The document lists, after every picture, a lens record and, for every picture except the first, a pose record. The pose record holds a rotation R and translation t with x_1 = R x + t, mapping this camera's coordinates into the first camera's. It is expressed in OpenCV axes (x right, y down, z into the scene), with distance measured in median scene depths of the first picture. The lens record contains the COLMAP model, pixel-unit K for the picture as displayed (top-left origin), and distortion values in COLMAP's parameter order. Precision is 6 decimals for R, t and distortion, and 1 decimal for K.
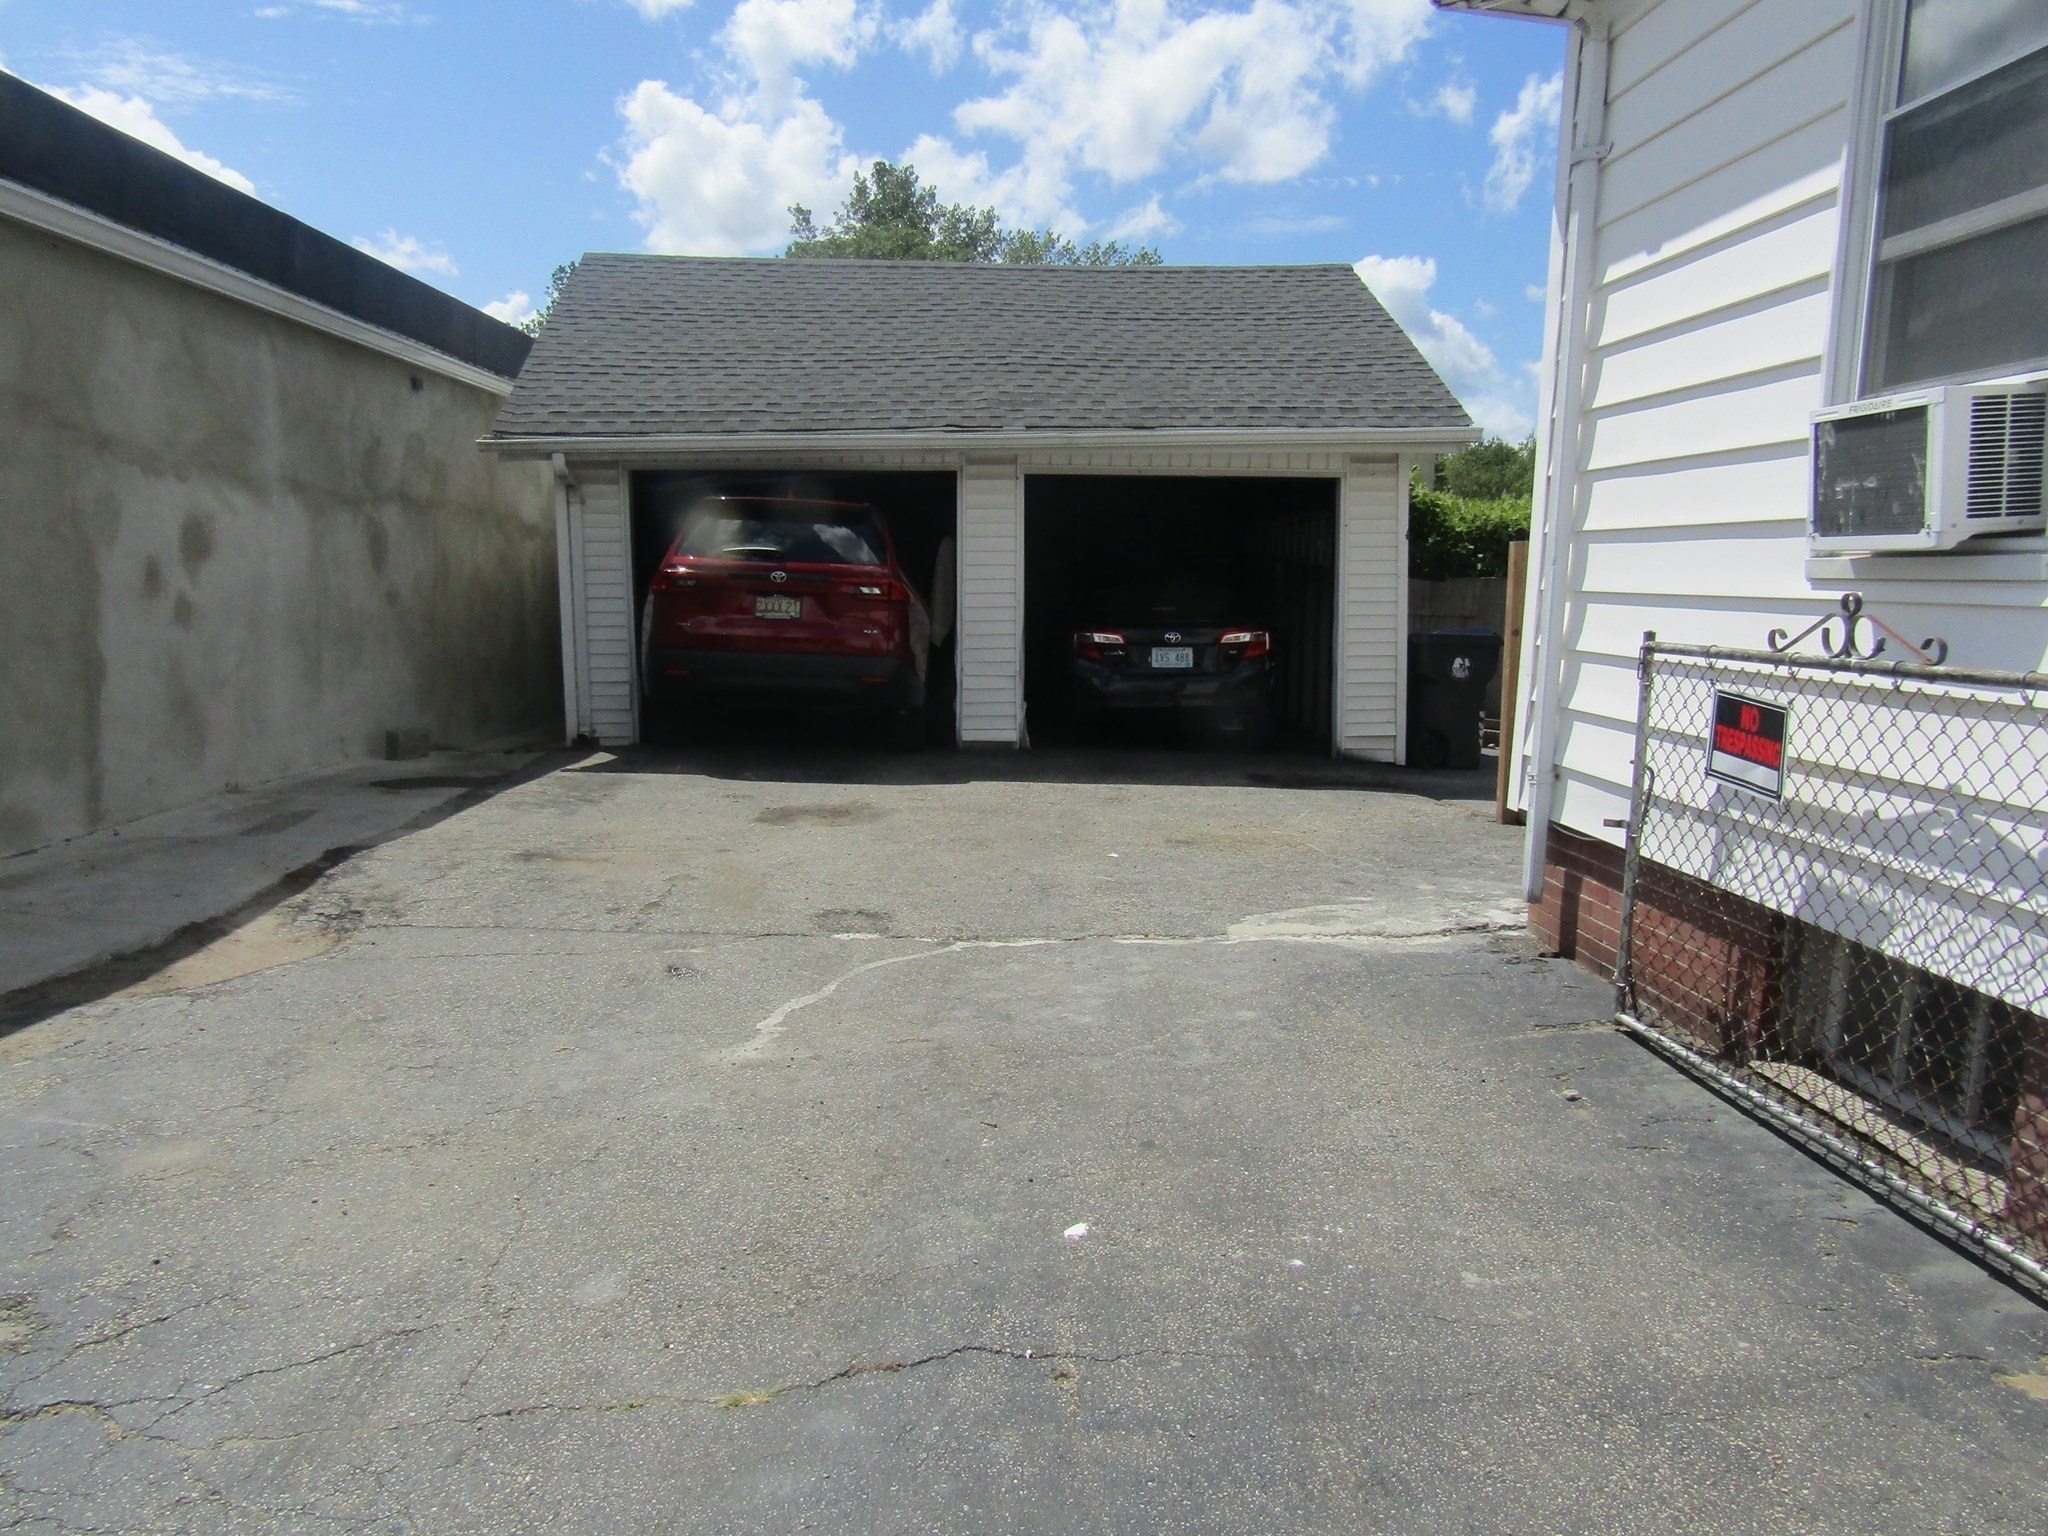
lens RADIAL K [[1480.4, 0, 1031.5], [0, 1480.4, 754.4], [0, 0, 1]] dist [0.017487, -0.012730]
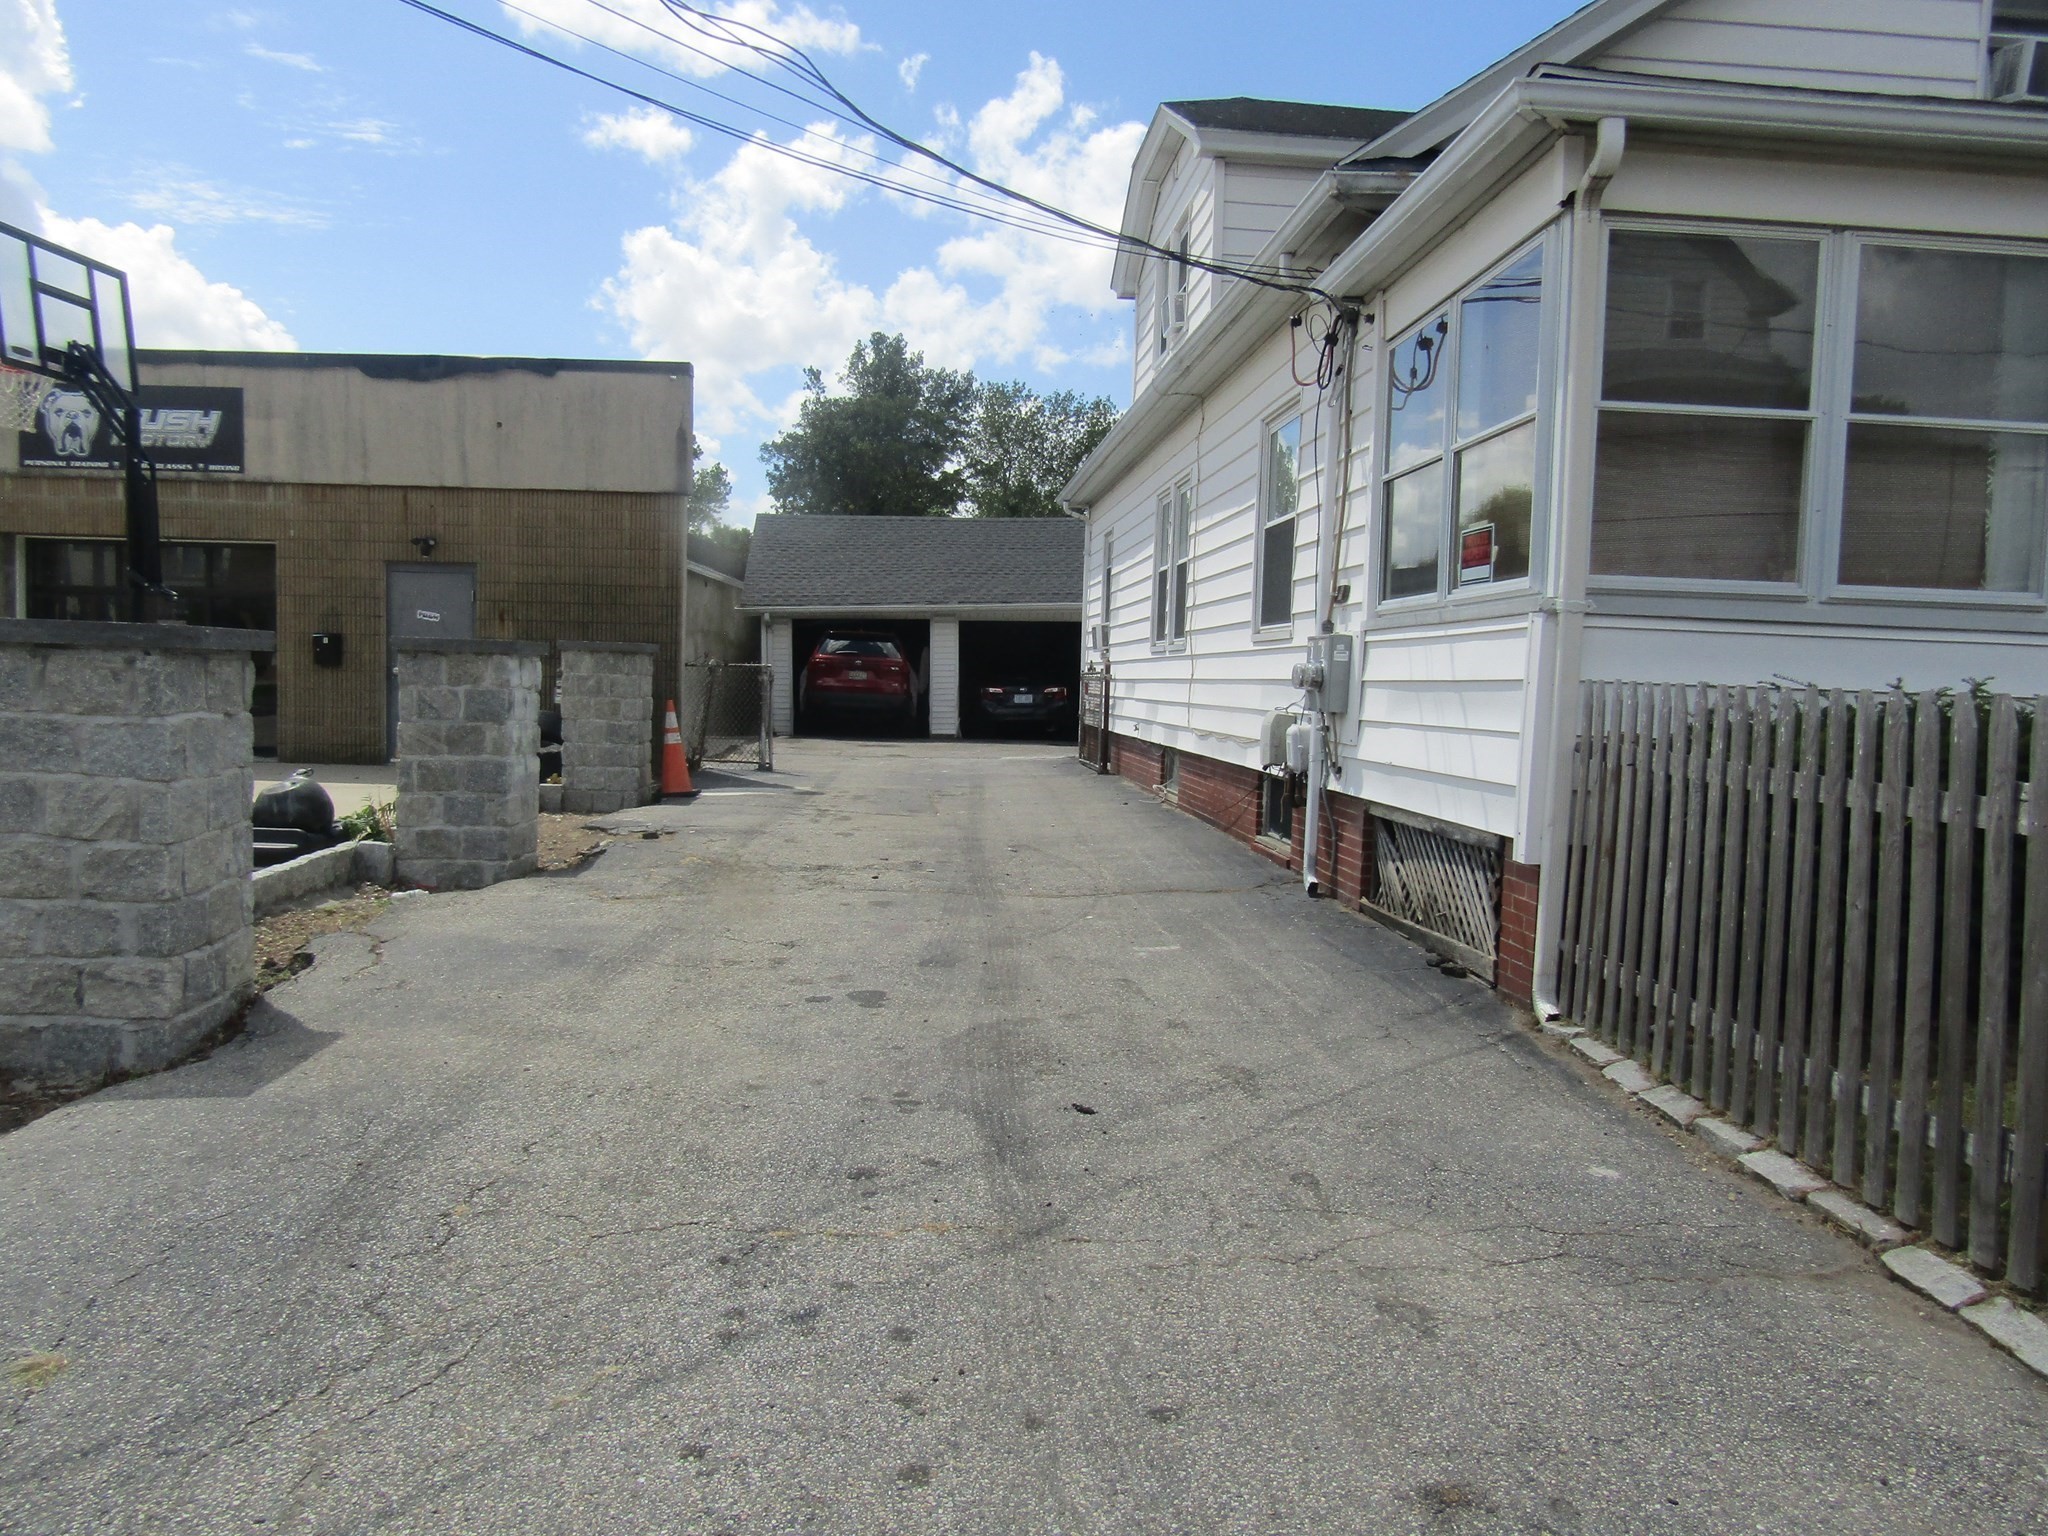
lens RADIAL K [[1480.4, 0, 1031.5], [0, 1480.4, 754.4], [0, 0, 1]] dist [0.017487, -0.012730]
pose [[0.999964, 0.001306, 0.008430, 0.088231], [-0.000745, 0.997804, -0.066233, 0.173872], [-0.008498, 0.066224, 0.997769, -1.296692]]
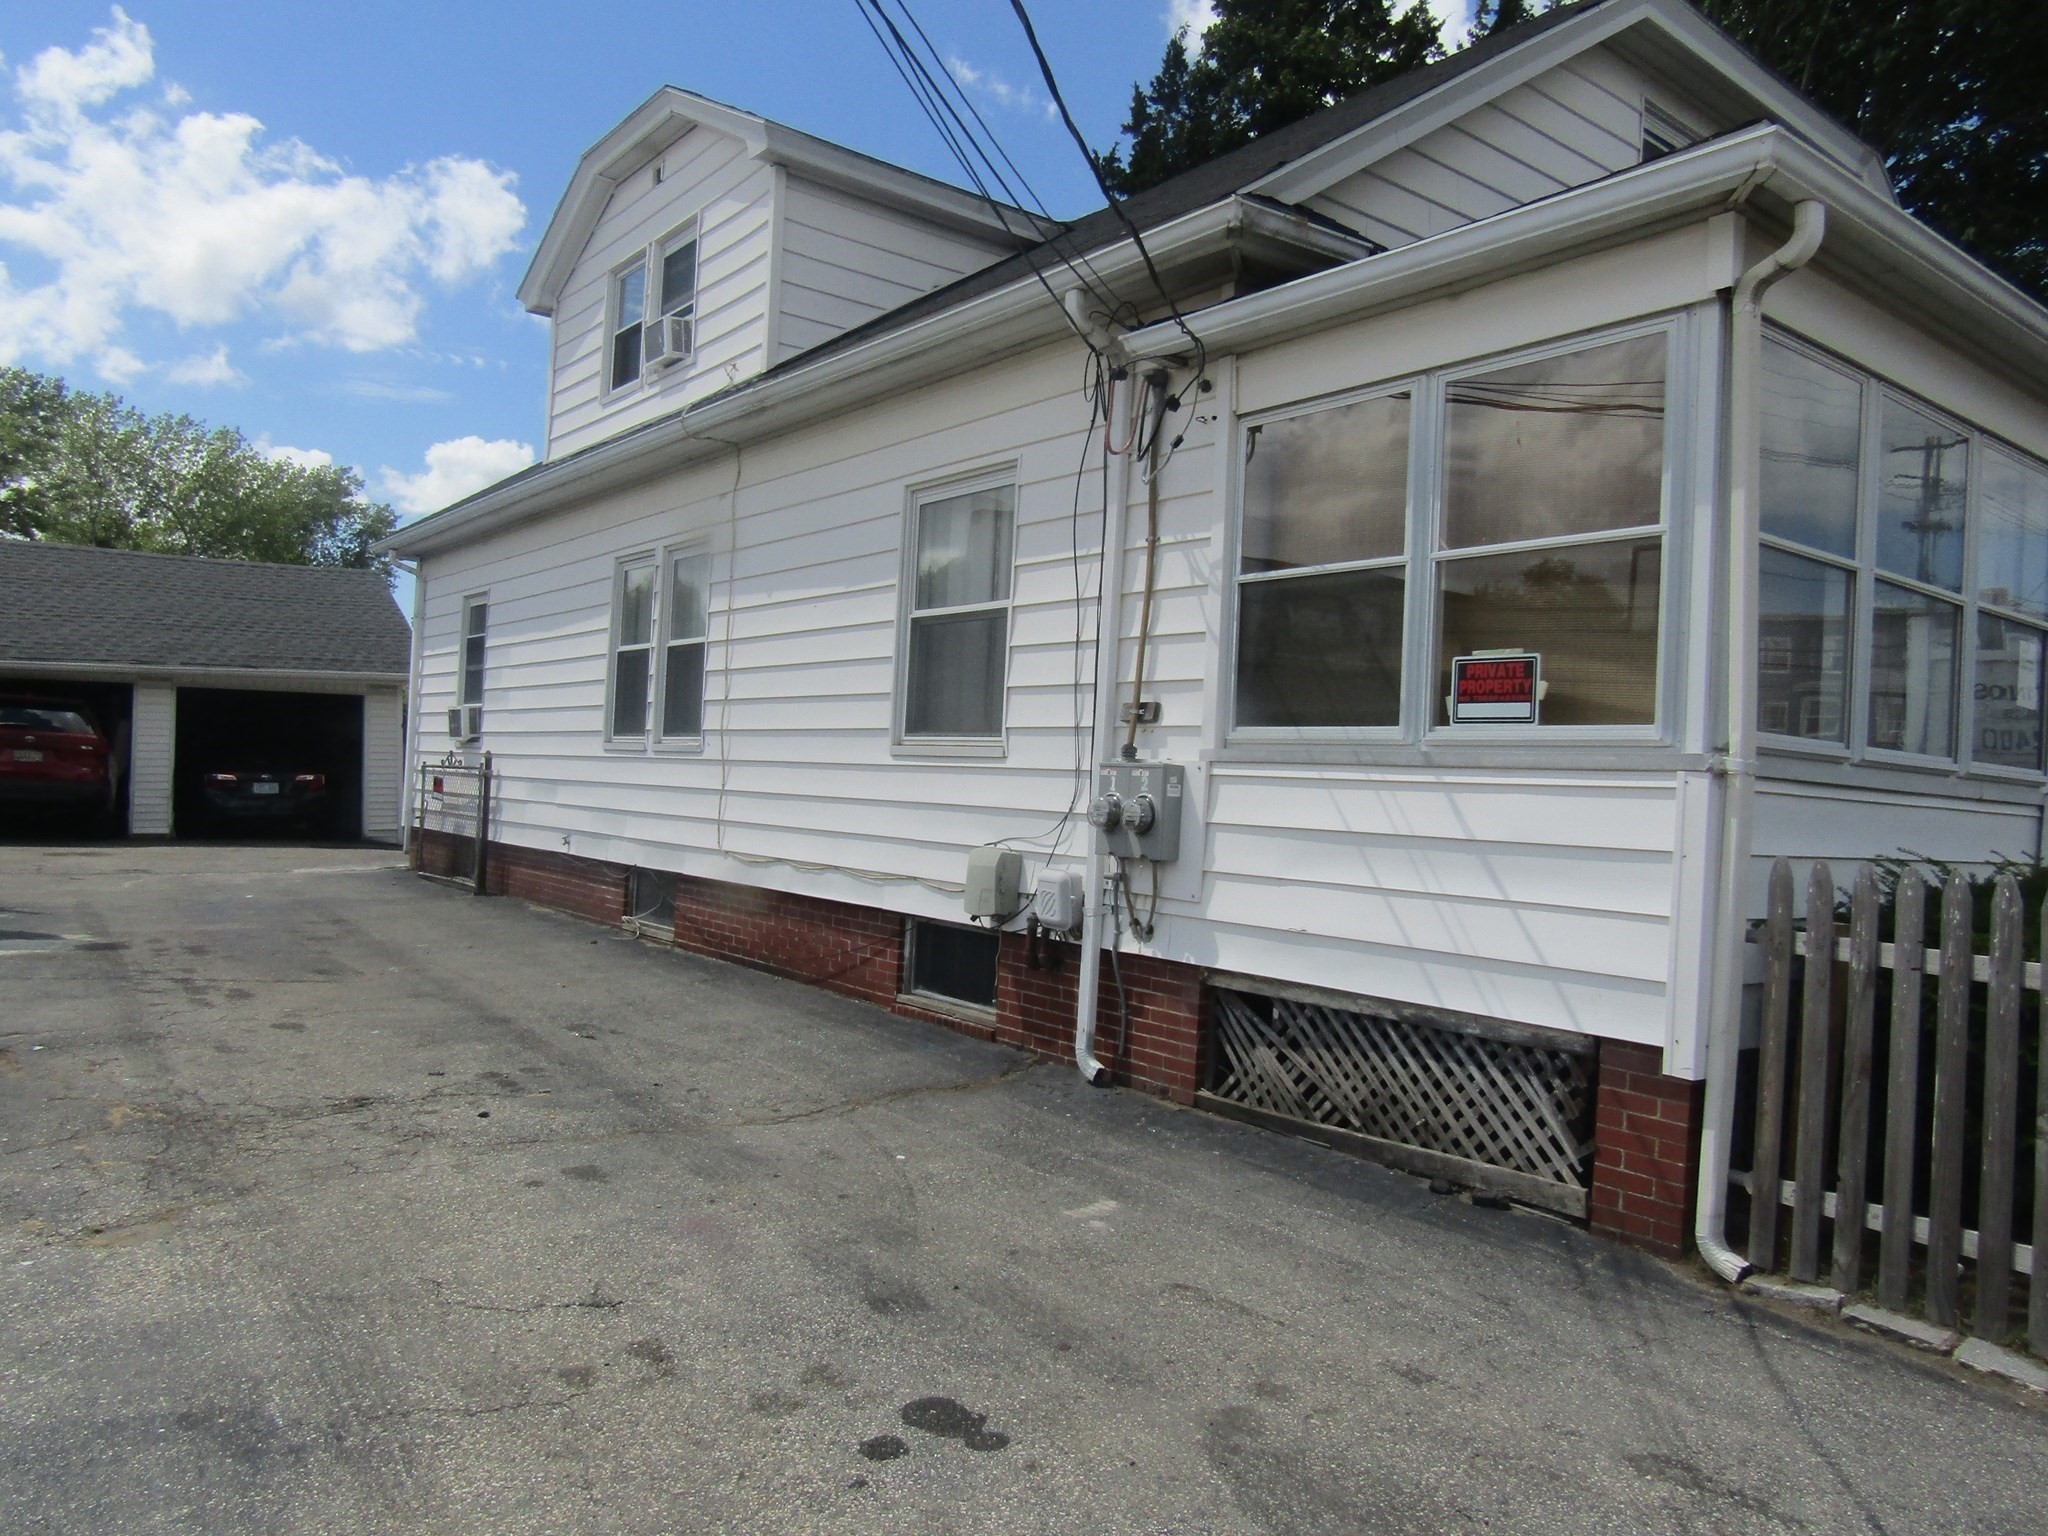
lens RADIAL K [[1480.4, 0, 1031.5], [0, 1480.4, 754.4], [0, 0, 1]] dist [0.017487, -0.012730]
pose [[0.834024, 0.019476, 0.551384, -0.127462], [0.043826, 0.993880, -0.101397, 0.119863], [-0.549985, 0.108733, 0.828066, -1.032467]]
